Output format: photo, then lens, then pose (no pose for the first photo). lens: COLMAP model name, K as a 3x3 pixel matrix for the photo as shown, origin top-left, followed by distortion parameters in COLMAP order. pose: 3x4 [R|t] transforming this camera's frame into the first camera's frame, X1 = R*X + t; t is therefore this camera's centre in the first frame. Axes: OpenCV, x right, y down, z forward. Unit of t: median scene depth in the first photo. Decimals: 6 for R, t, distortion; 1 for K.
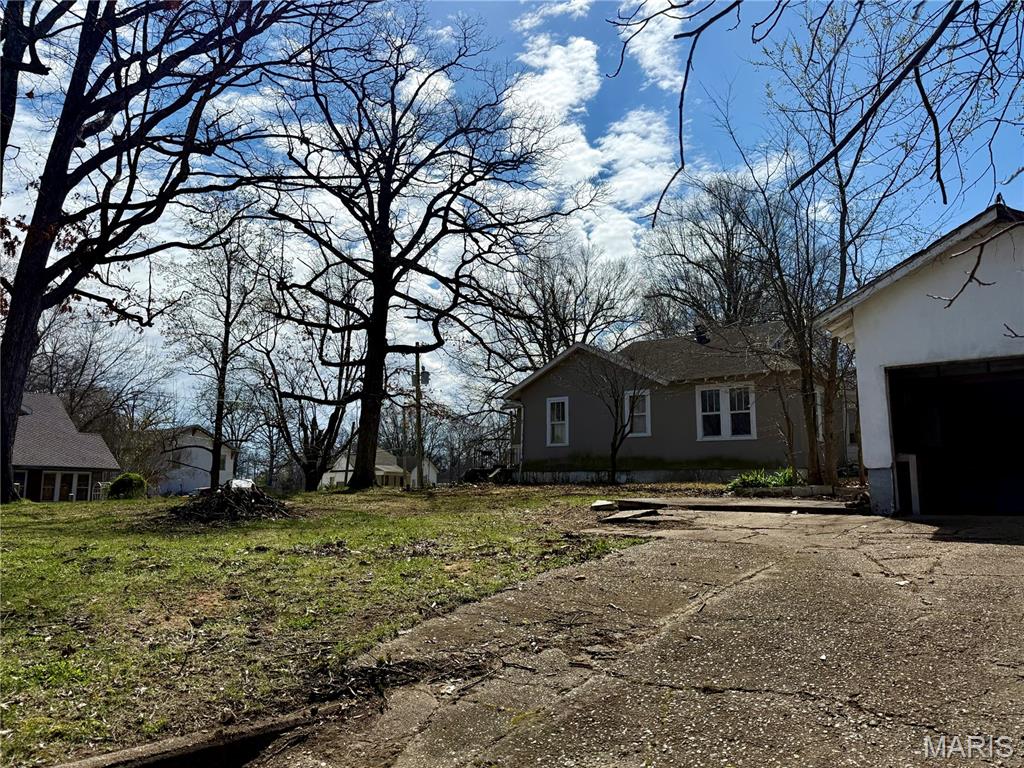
lens RADIAL K [[744.4, 0, 488.6], [0, 744.4, 374.2], [0, 0, 1]] dist [-0.011779, 0.000362]
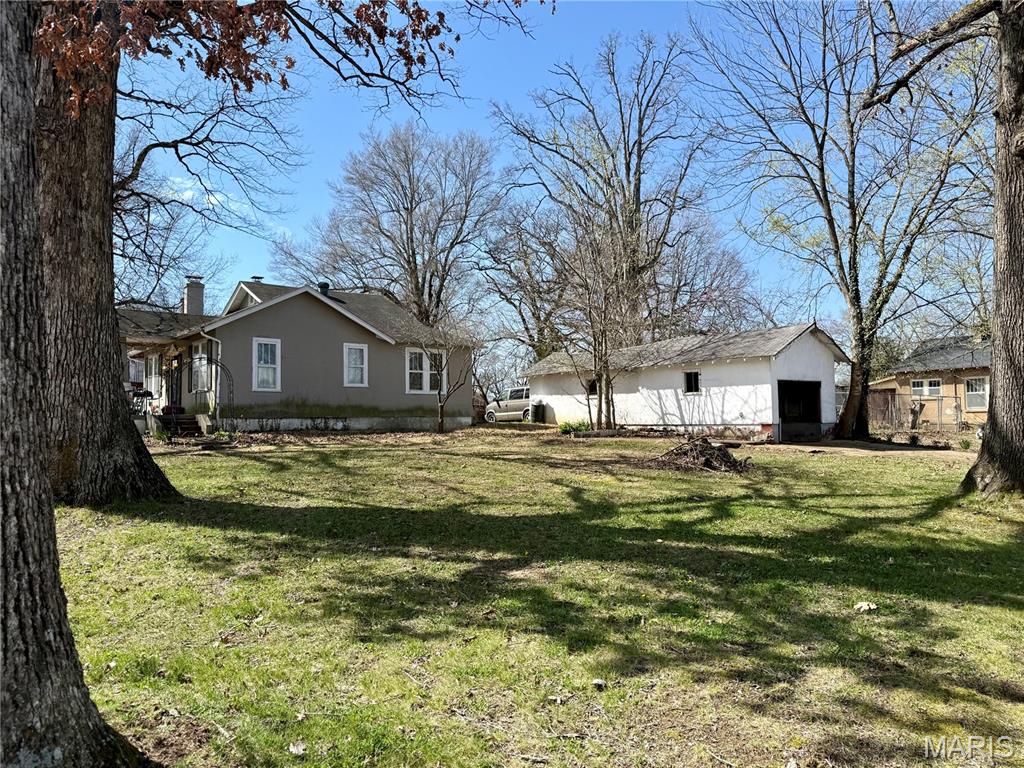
lens RADIAL K [[747.5, 0, 515.1], [0, 747.5, 386.5], [0, 0, 1]] dist [0.126135, -0.201326]
pose [[0.239709, 0.032331, 0.970306, -0.745771], [-0.140232, 0.990117, 0.001652, 0.046420], [-0.960664, -0.136464, 0.241874, 0.480897]]
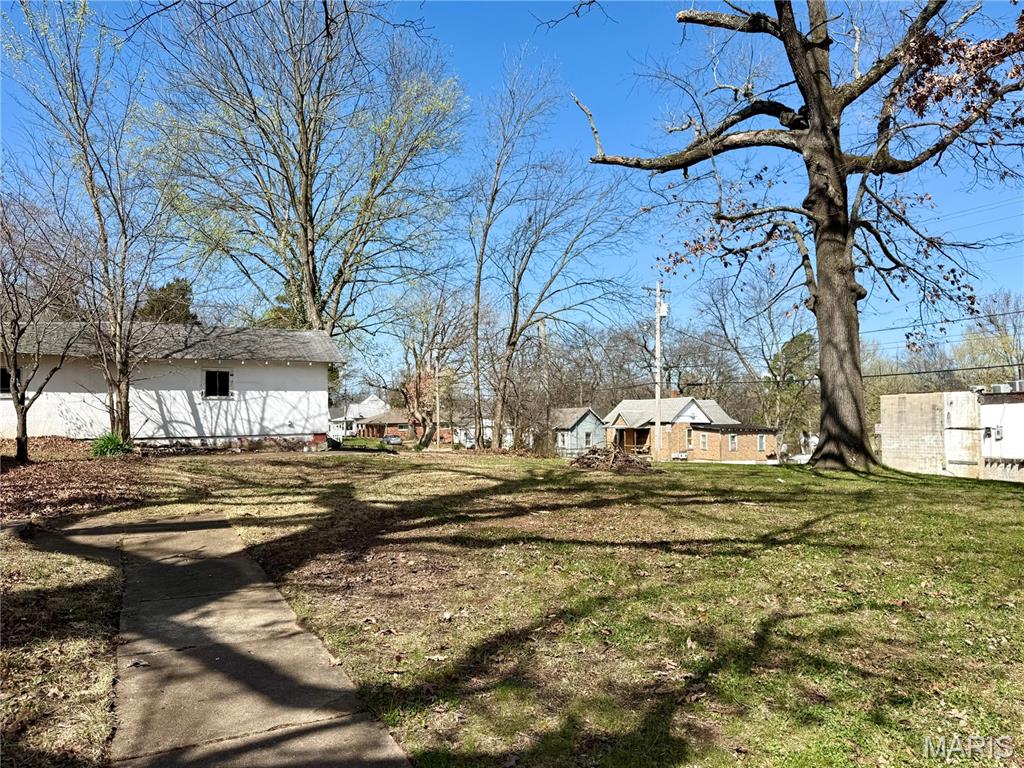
lens RADIAL K [[747.5, 0, 515.1], [0, 747.5, 386.5], [0, 0, 1]] dist [0.126135, -0.201326]
pose [[-0.916197, 0.012985, 0.400519, -0.340185], [-0.062344, 0.982686, -0.174473, 0.134006], [-0.395850, -0.184821, -0.899524, 1.098575]]
